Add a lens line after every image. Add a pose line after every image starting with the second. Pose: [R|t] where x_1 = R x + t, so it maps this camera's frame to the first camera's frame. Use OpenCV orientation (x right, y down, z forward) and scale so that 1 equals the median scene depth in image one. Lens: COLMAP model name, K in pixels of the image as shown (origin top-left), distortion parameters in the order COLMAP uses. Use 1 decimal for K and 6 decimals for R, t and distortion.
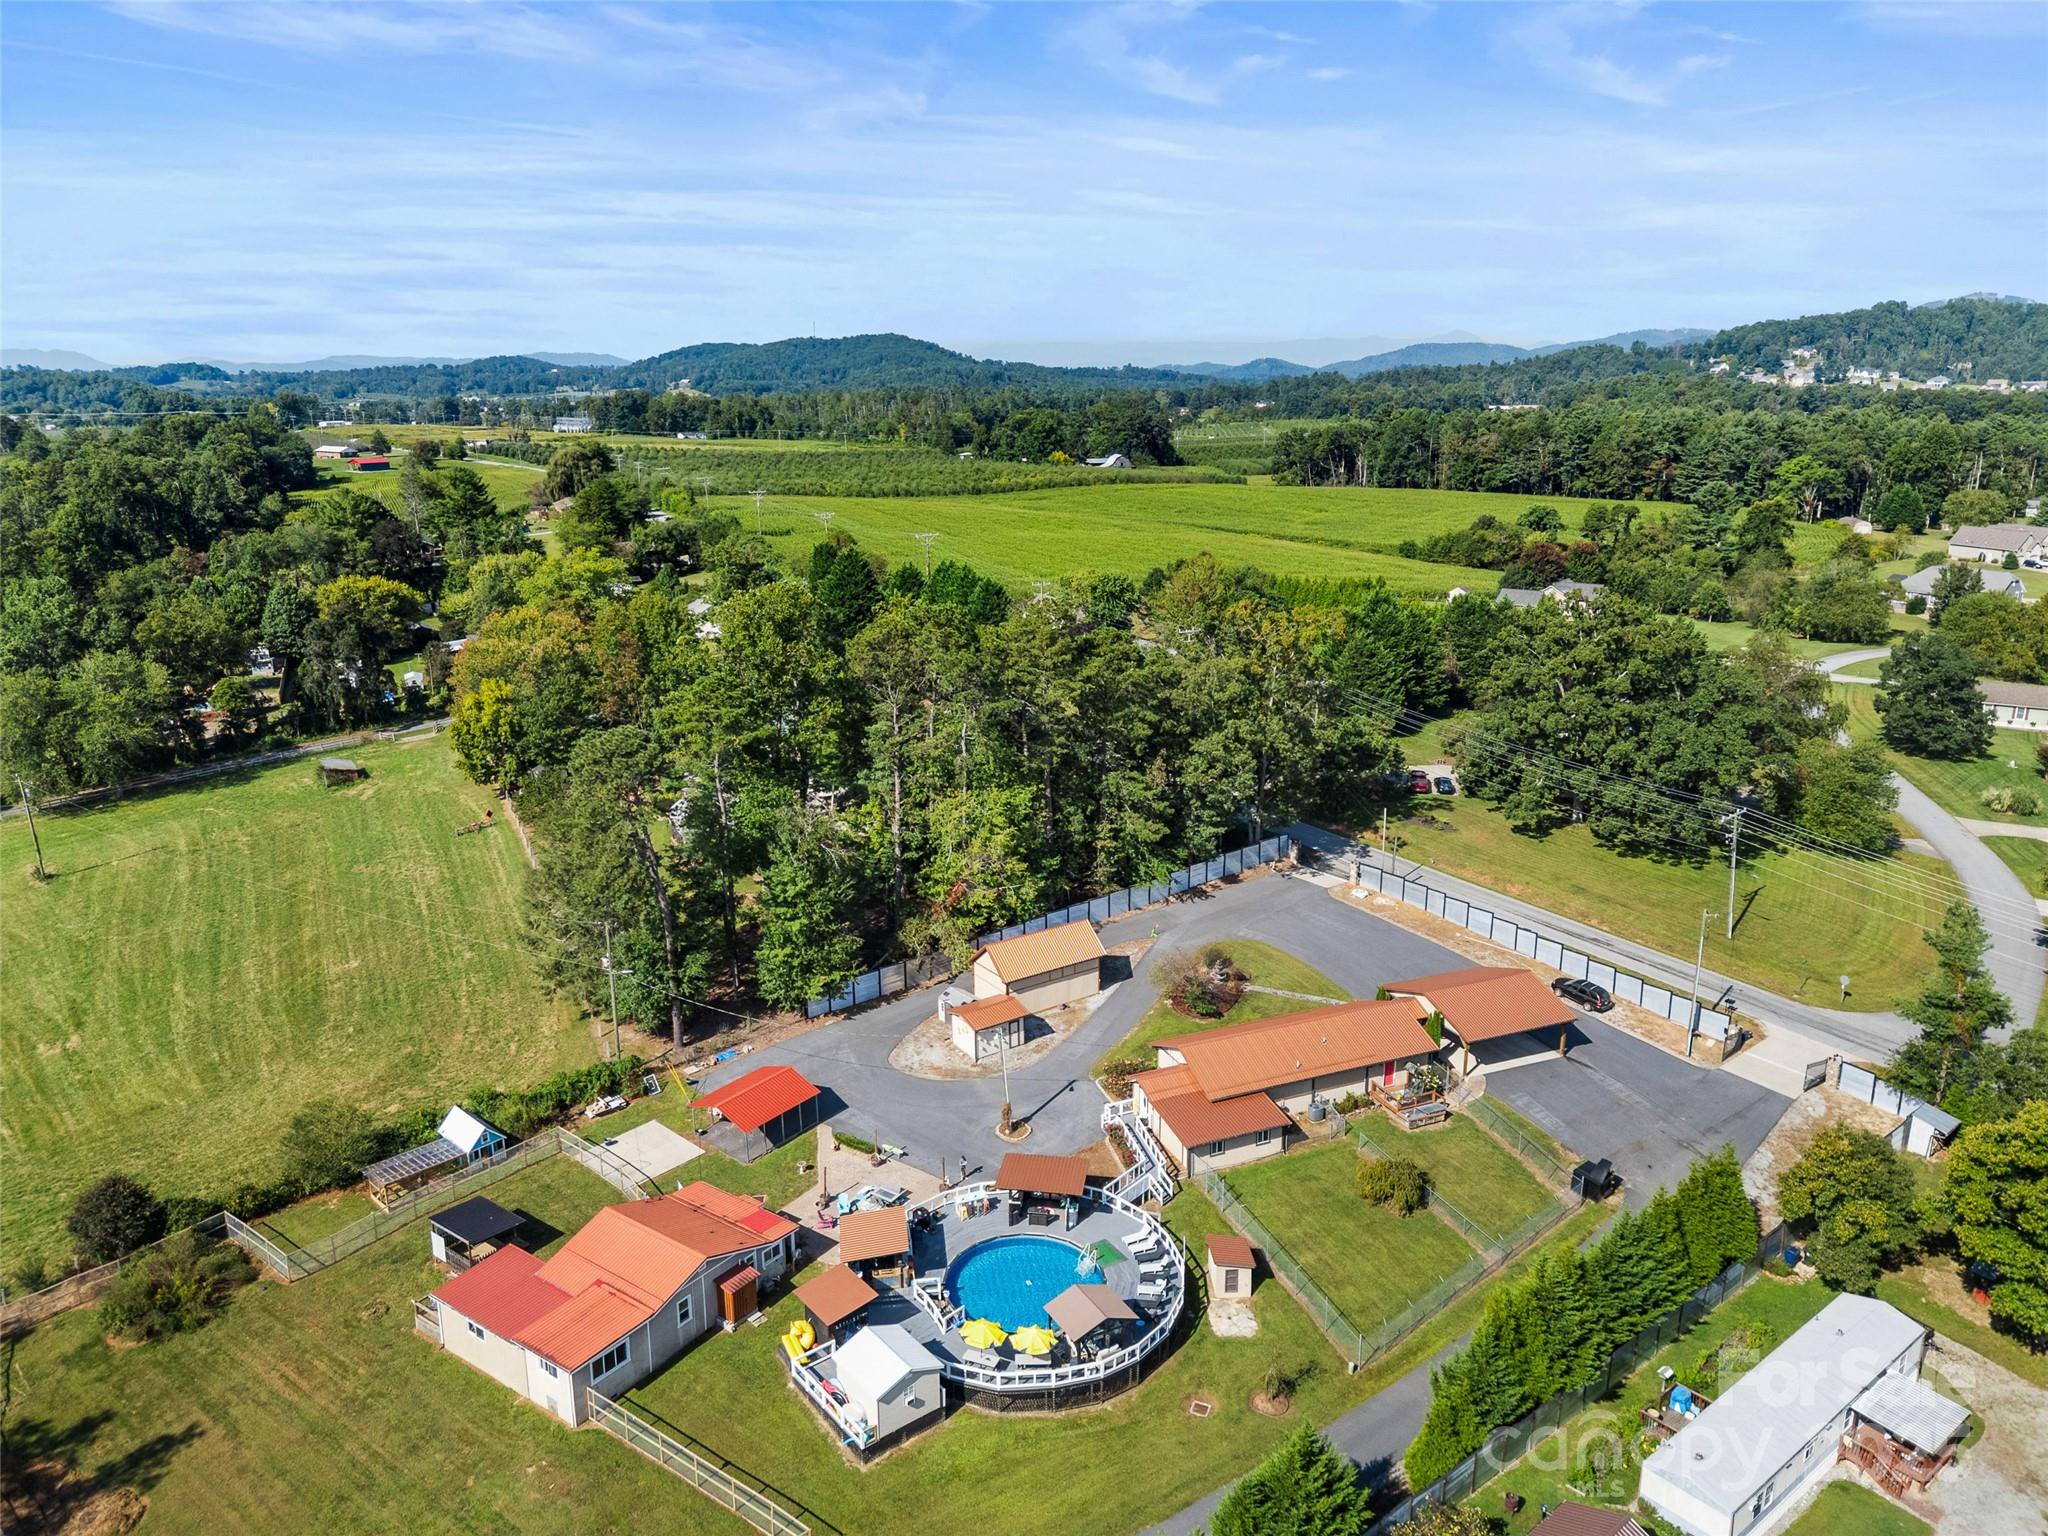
lens RADIAL K [[1417.6, 0, 1024.1], [0, 1417.6, 760.0], [0, 0, 1]] dist [0.037808, -0.029022]
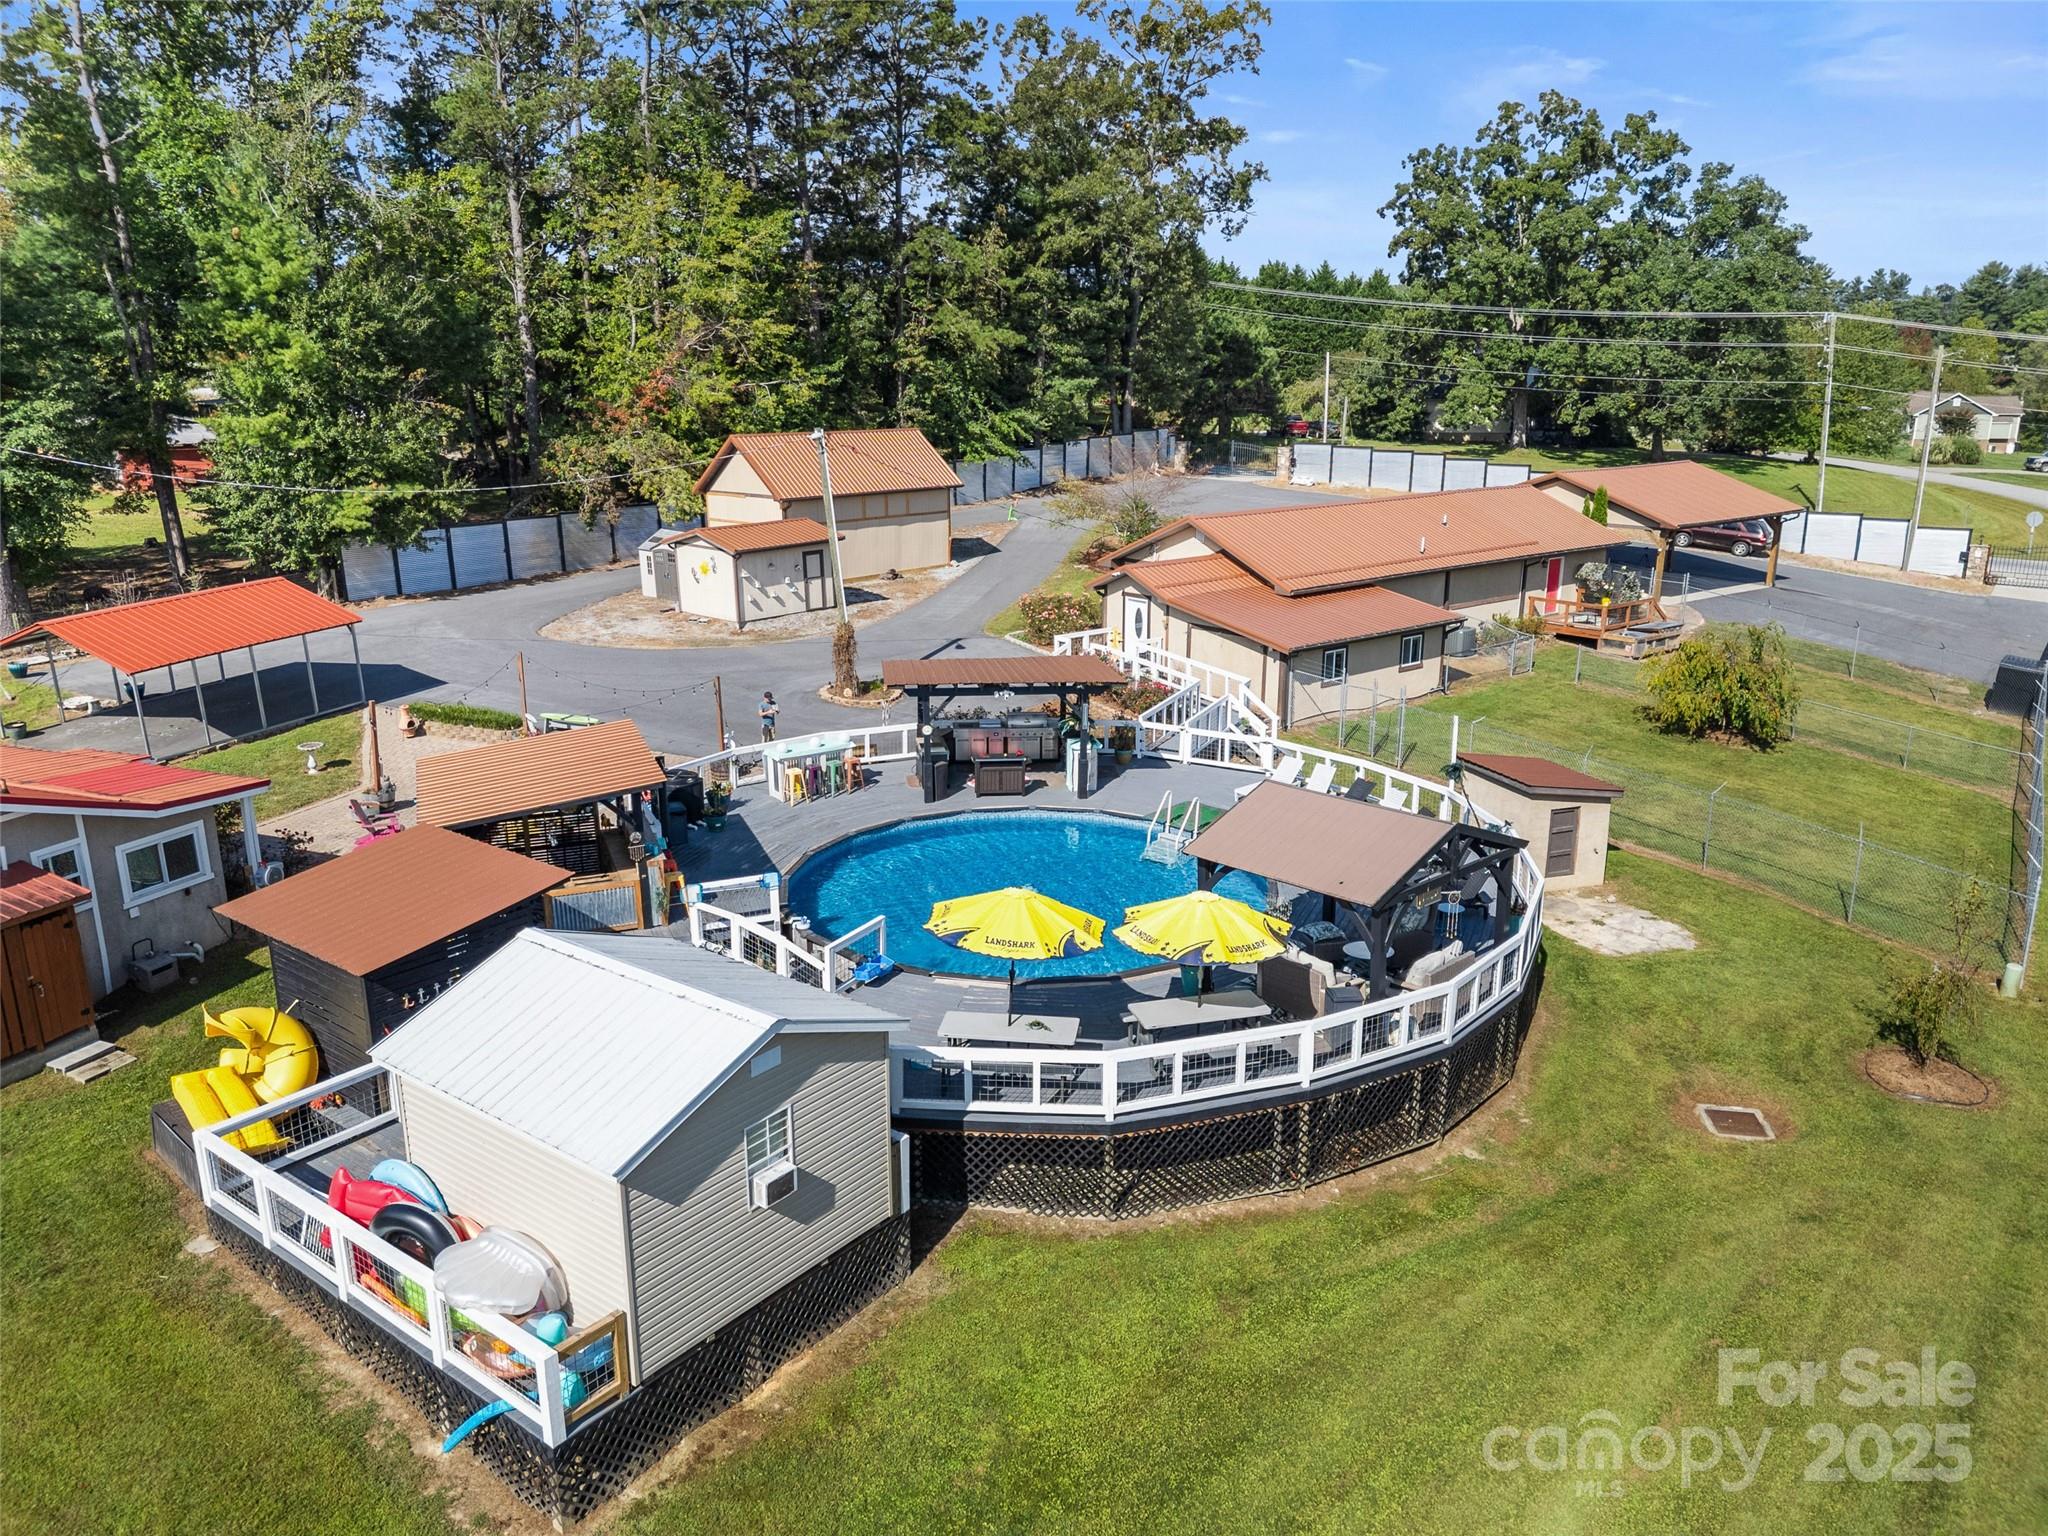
lens RADIAL K [[1417.6, 0, 1025.8], [0, 1417.6, 776.3], [0, 0, 1]] dist [0.037808, -0.029022]
pose [[0.966419, -0.068220, 0.247749, -0.073414], [0.066019, 0.997670, 0.017194, 0.308312], [-0.248345, -0.000260, 0.968672, 0.625314]]
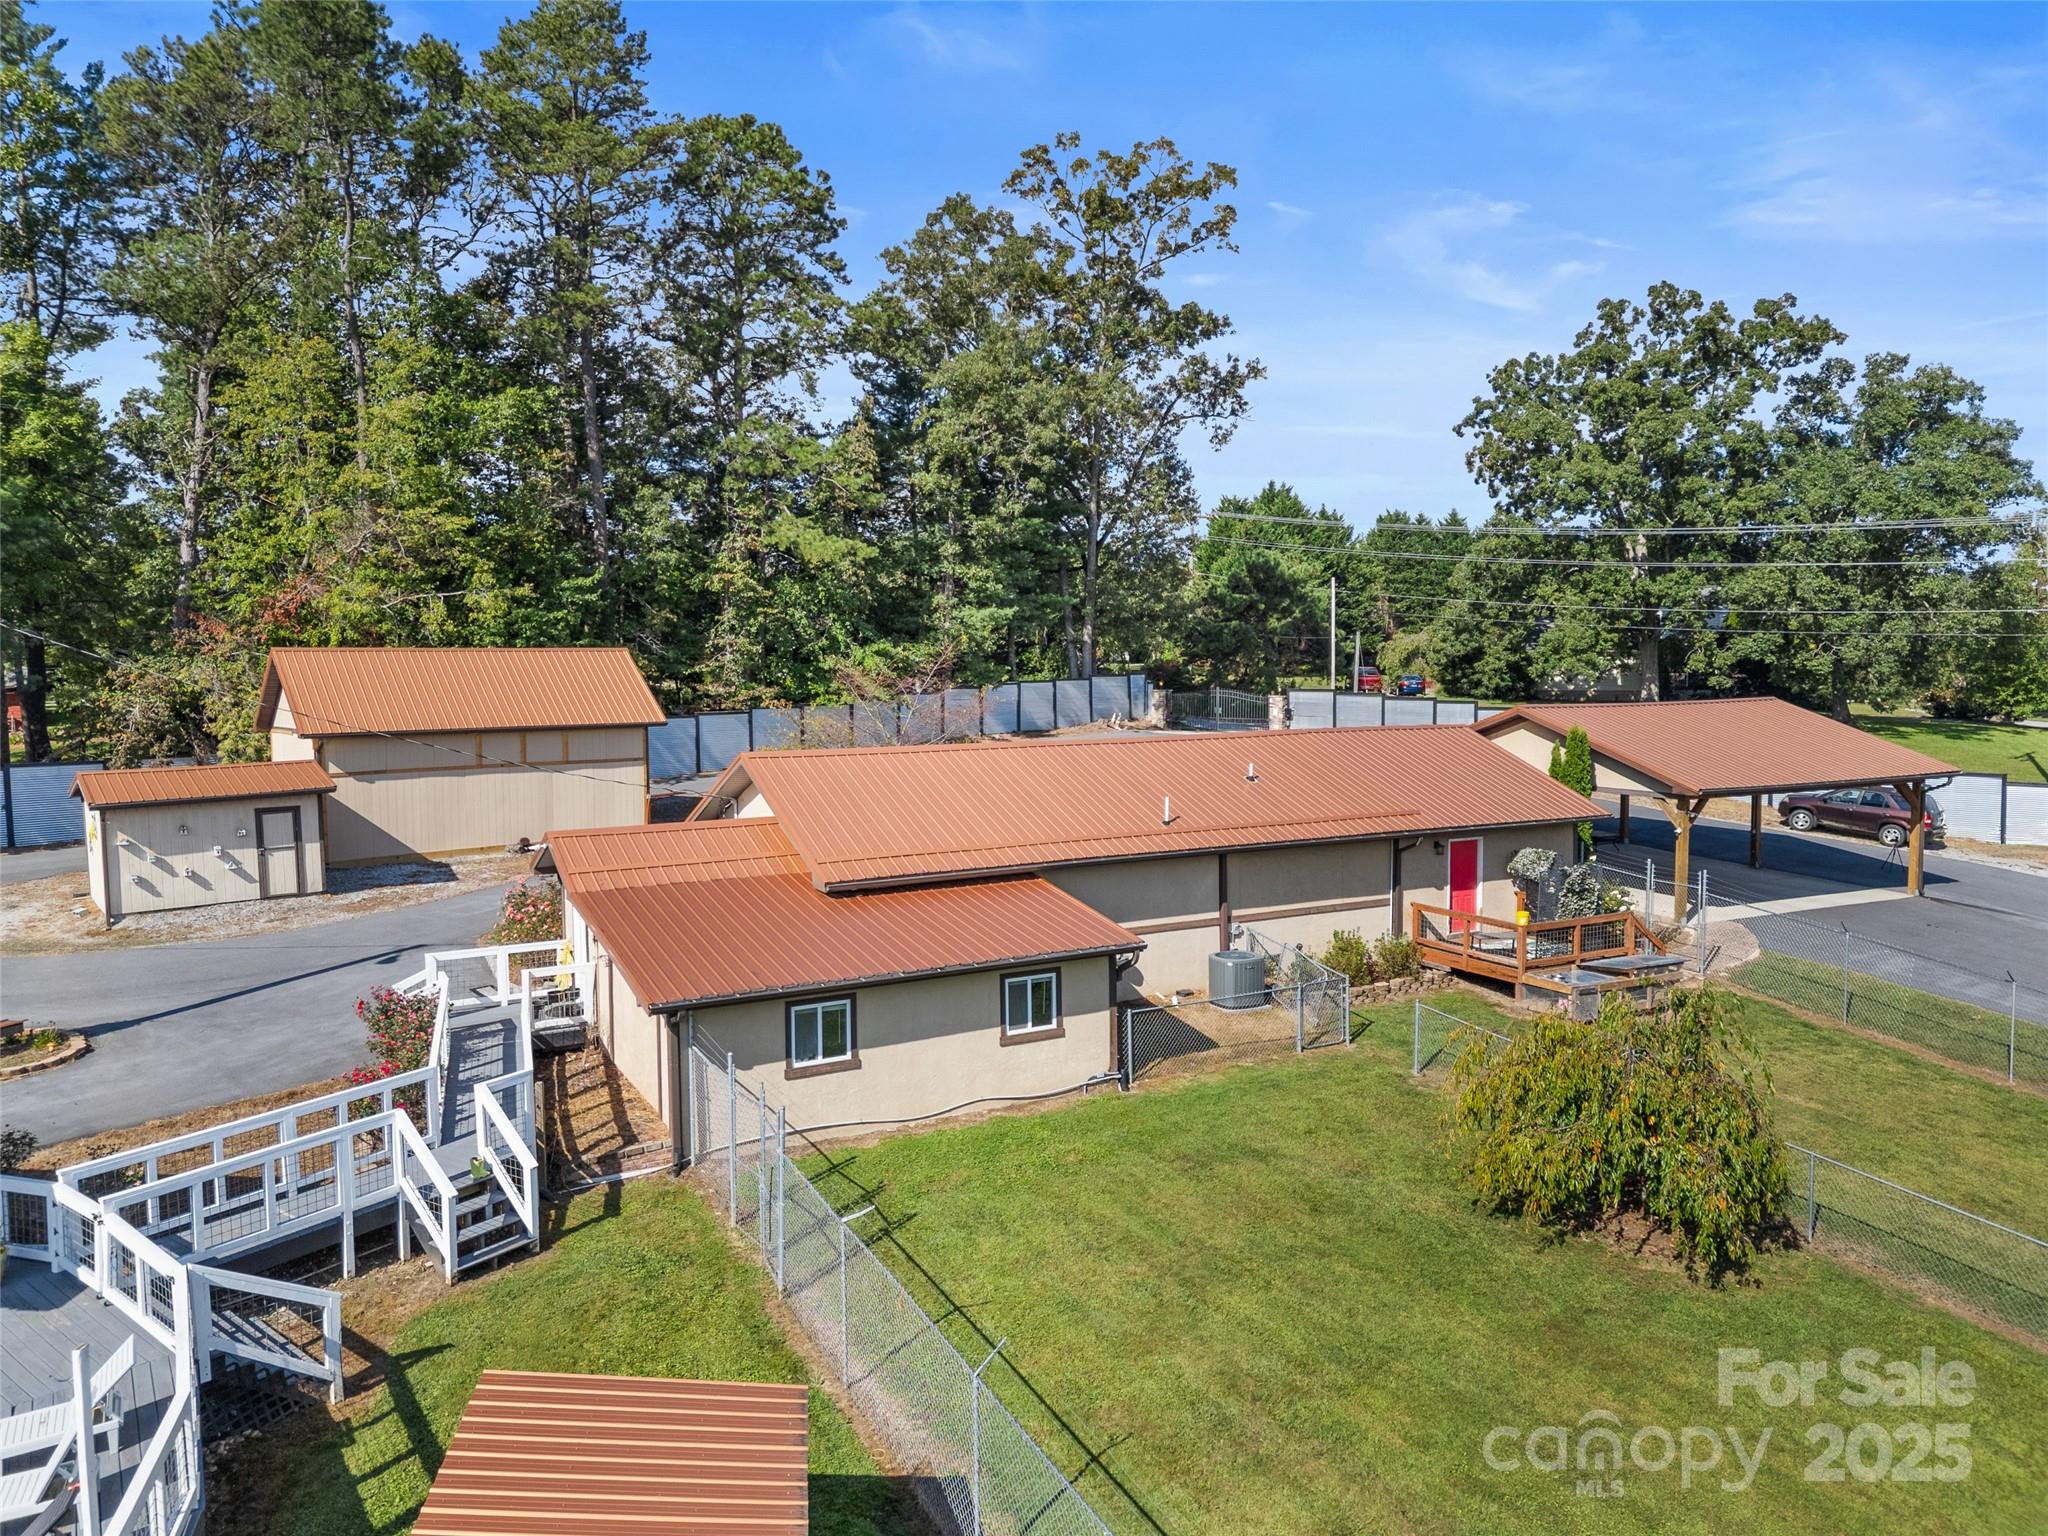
lens RADIAL K [[1417.6, 0, 1033.6], [0, 1417.6, 769.9], [0, 0, 1]] dist [0.037808, -0.029022]
pose [[0.995968, -0.008906, 0.089266, 0.158075], [0.025731, 0.981610, -0.189153, 0.289291], [-0.085940, 0.190687, 0.977882, 0.810274]]
